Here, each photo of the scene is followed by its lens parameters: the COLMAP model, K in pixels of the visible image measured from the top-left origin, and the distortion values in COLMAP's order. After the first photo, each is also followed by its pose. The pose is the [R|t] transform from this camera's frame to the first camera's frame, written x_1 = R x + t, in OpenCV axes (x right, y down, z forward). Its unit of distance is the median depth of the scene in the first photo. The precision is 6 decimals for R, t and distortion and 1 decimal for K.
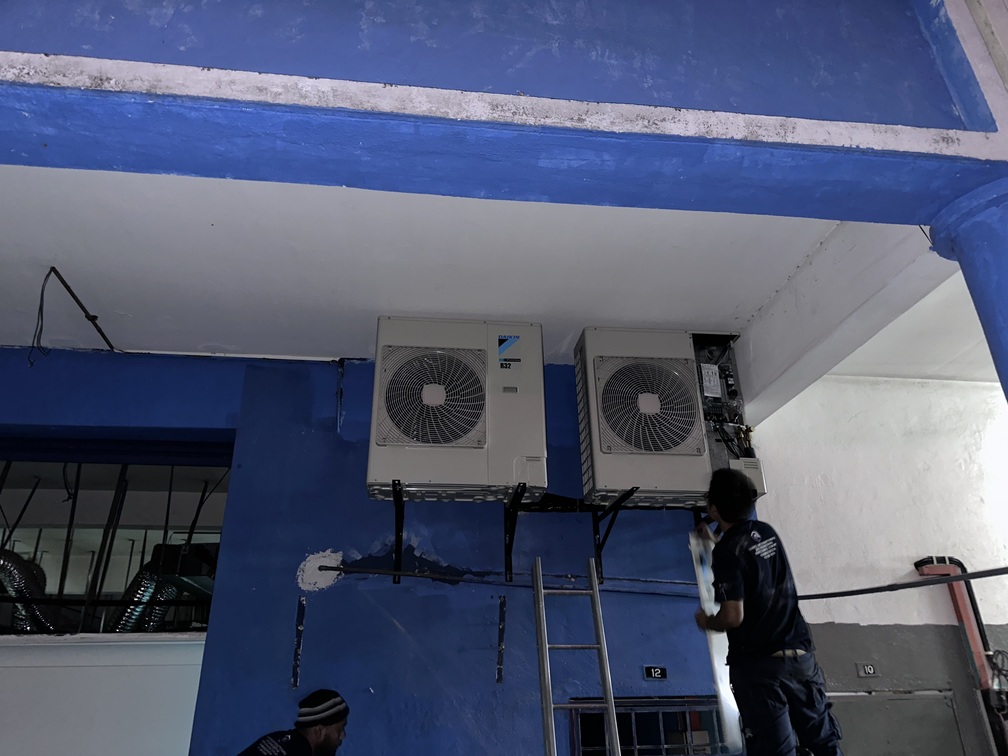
lens RADIAL K [[701.8, 0, 505.4], [0, 701.8, 379.9], [0, 0, 1]] dist [0.072230, -0.119489]
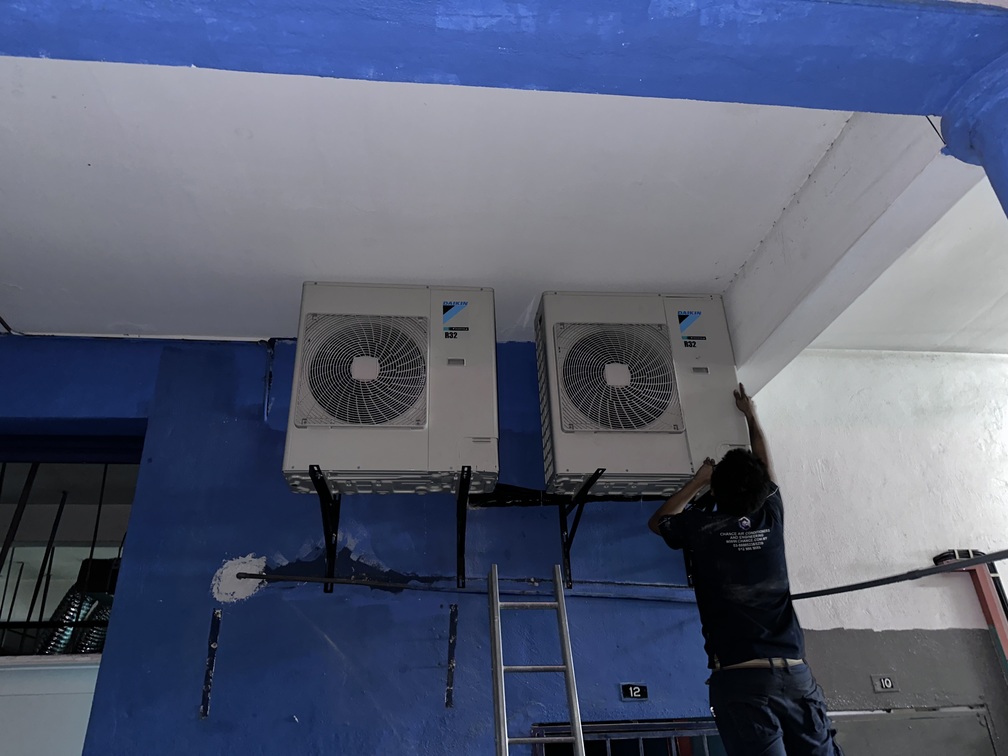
lens RADIAL K [[702.5, 0, 499.9], [0, 702.5, 376.6], [0, 0, 1]] dist [0.056232, -0.084143]
pose [[0.999725, -0.022434, -0.006870, 0.064672], [0.022172, 0.999104, -0.036041, 0.062372], [0.007673, 0.035879, 0.999327, 0.135881]]
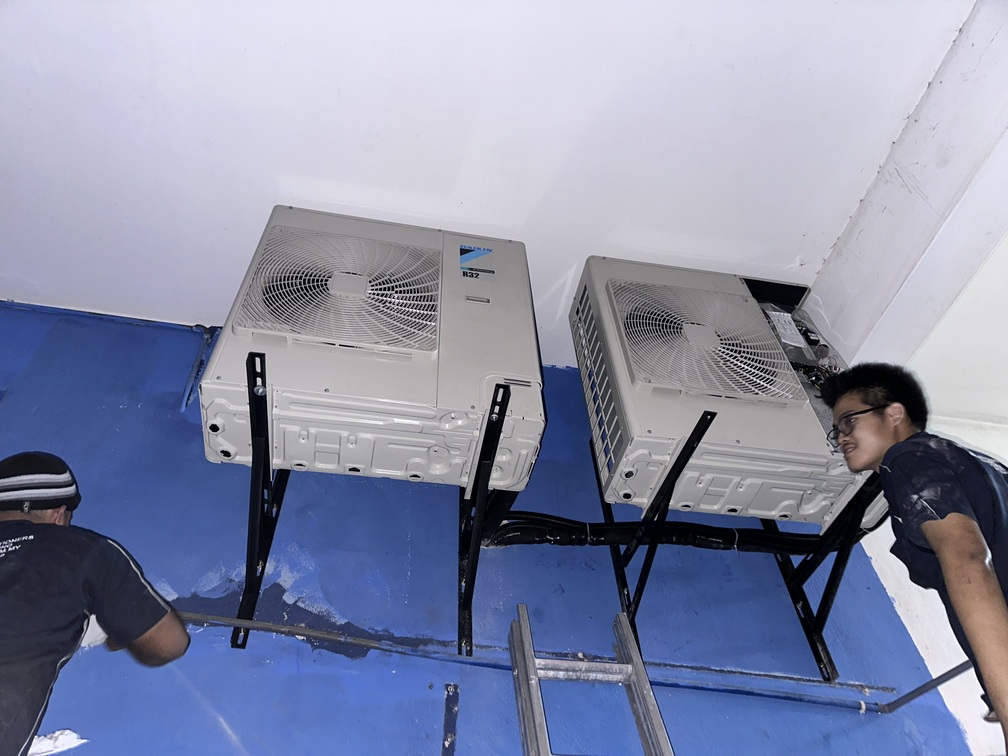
lens RADIAL K [[717.7, 0, 504.0], [0, 717.7, 378.0], [0, 0, 1]] dist [-0.008443, -0.003457]
pose [[0.996834, 0.037727, 0.069990, -0.011167], [-0.005020, 0.908365, -0.418147, 0.324551], [-0.079352, 0.416472, 0.905679, 0.452947]]
